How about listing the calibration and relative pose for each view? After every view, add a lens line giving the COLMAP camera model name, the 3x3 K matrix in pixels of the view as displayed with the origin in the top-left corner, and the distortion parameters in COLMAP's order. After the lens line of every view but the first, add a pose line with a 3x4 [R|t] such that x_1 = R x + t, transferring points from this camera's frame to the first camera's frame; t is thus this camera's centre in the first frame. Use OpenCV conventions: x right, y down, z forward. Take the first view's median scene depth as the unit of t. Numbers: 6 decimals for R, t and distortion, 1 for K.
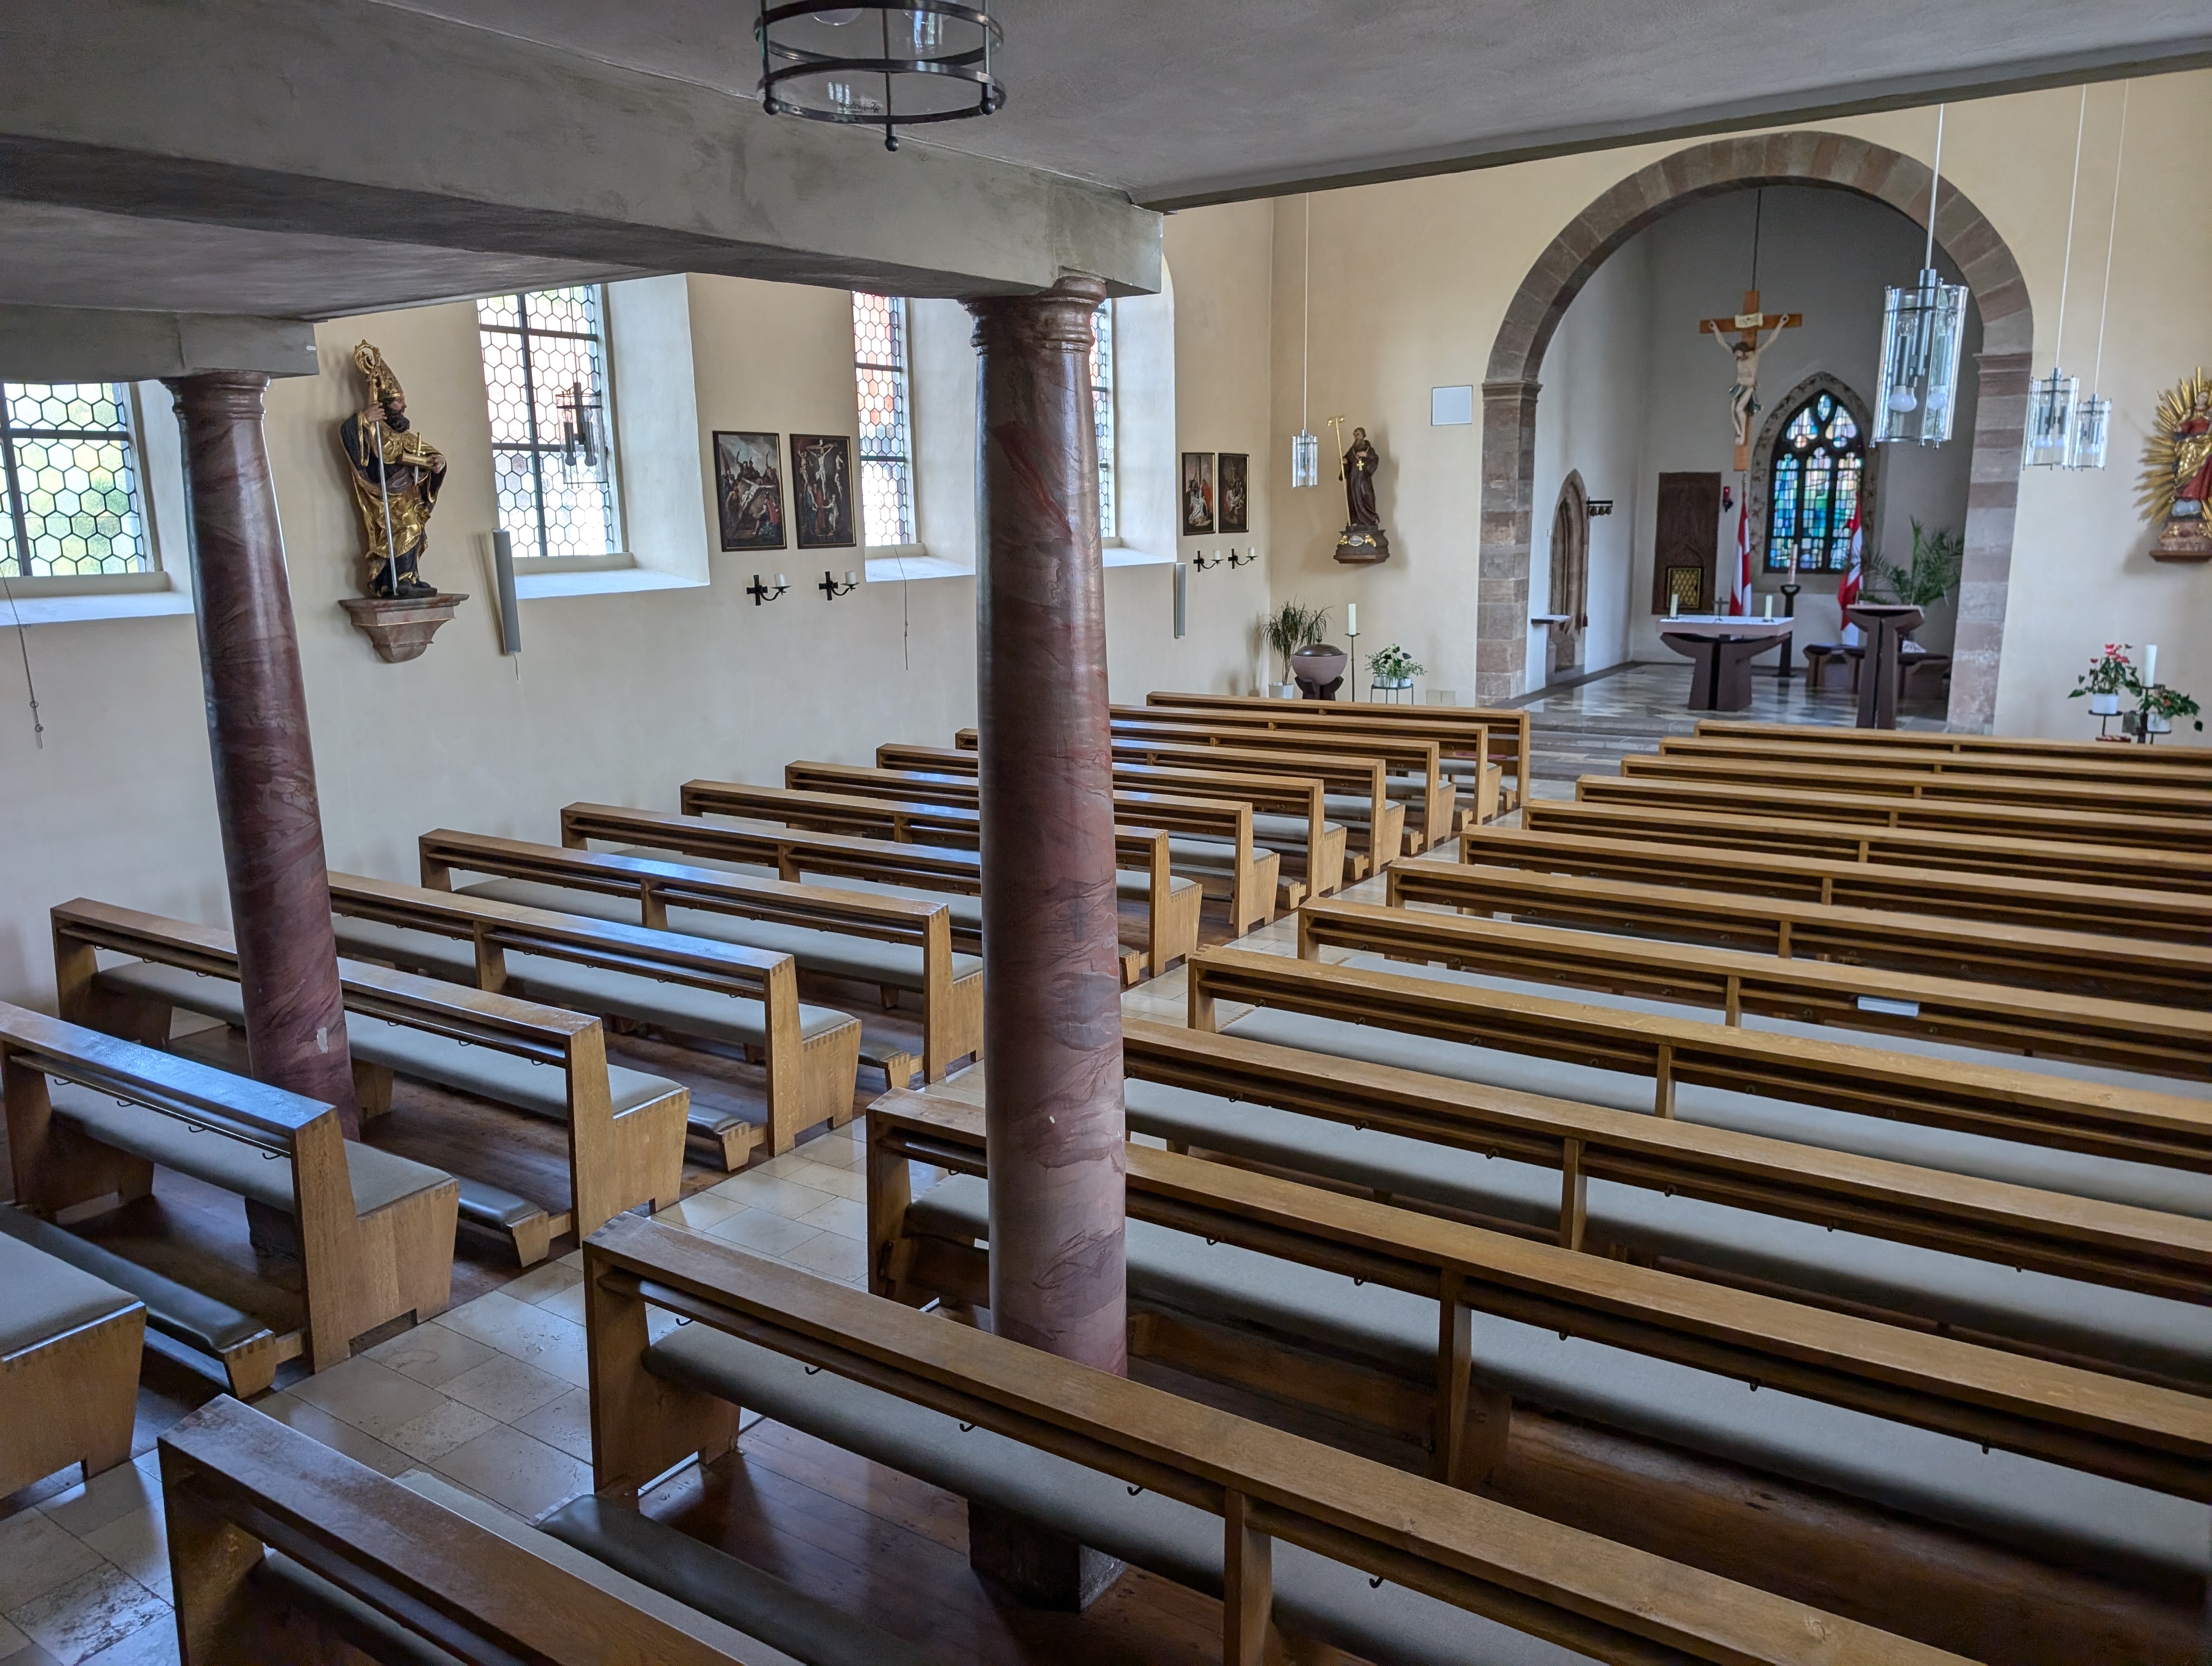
lens RADIAL K [[1589.6, 0, 1106.0], [0, 1589.6, 833.0], [0, 0, 1]] dist [0.008504, -0.005440]
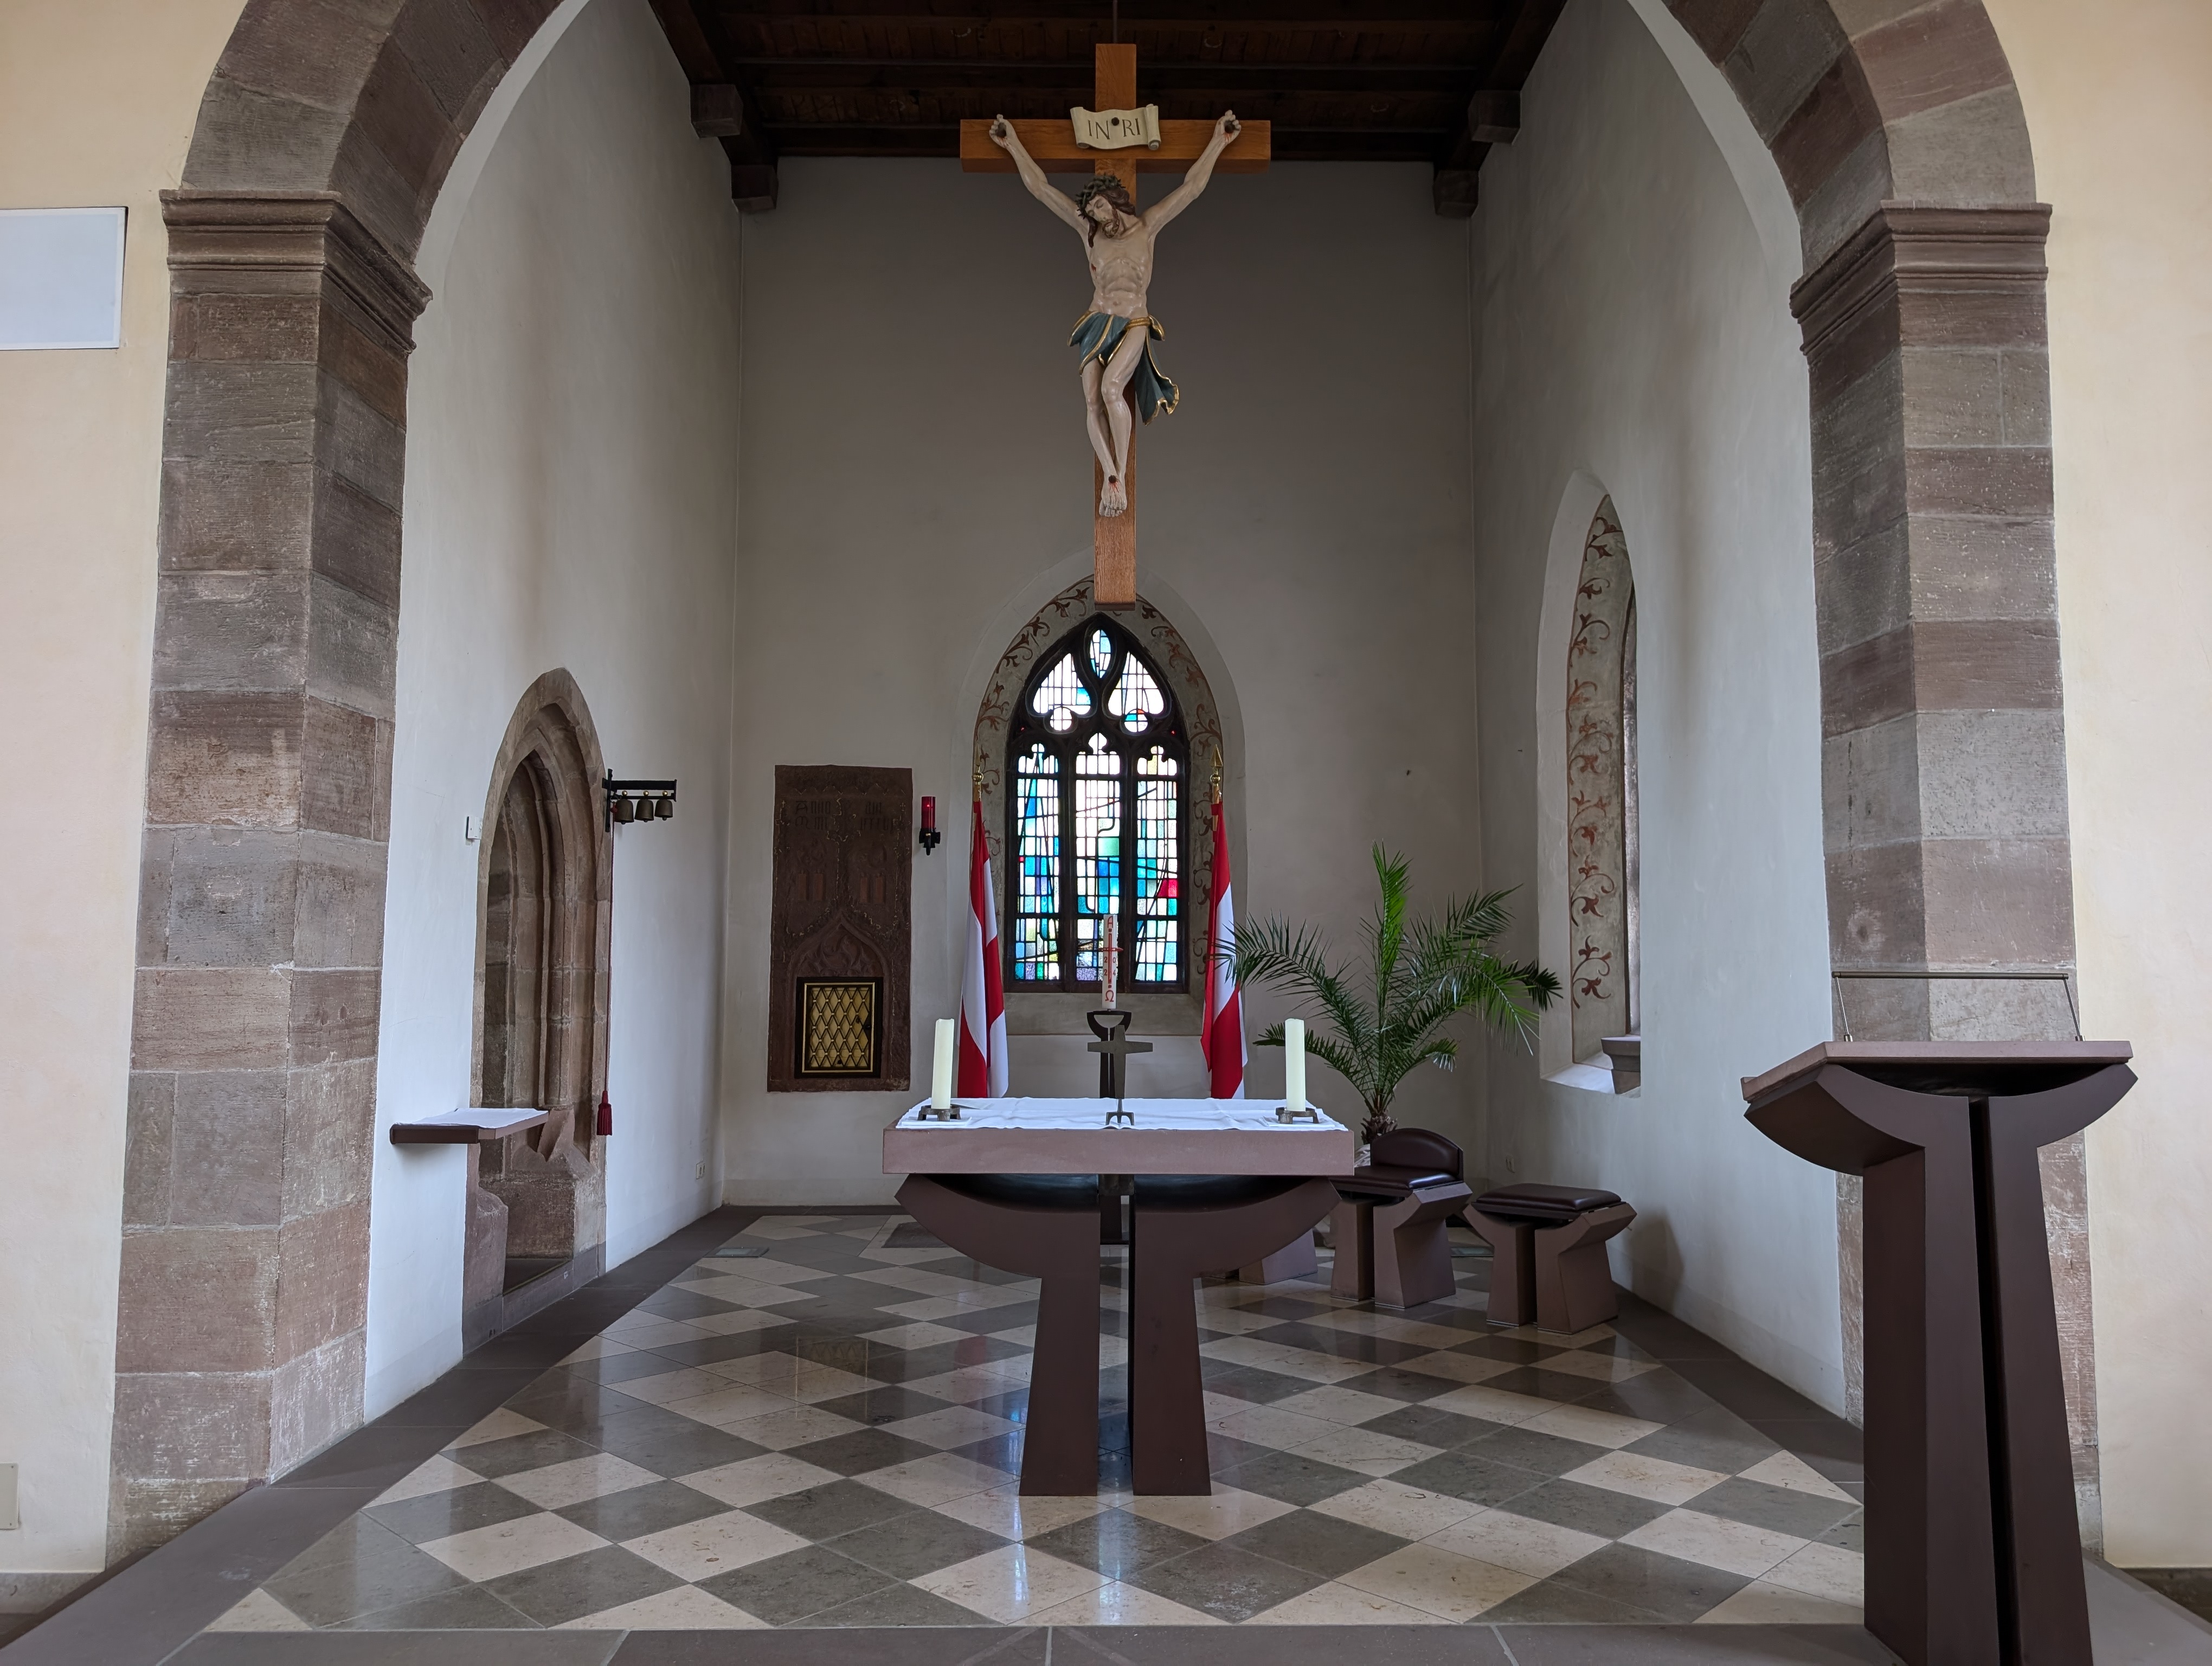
lens RADIAL K [[1586.1, 0, 1111.4], [0, 1586.1, 816.2], [0, 0, 1]] dist [0.067121, -0.076625]
pose [[0.834815, 0.069419, 0.546136, 0.226021], [0.097229, 0.957833, -0.270374, -0.103726], [-0.541877, 0.278813, 0.792864, 0.734581]]
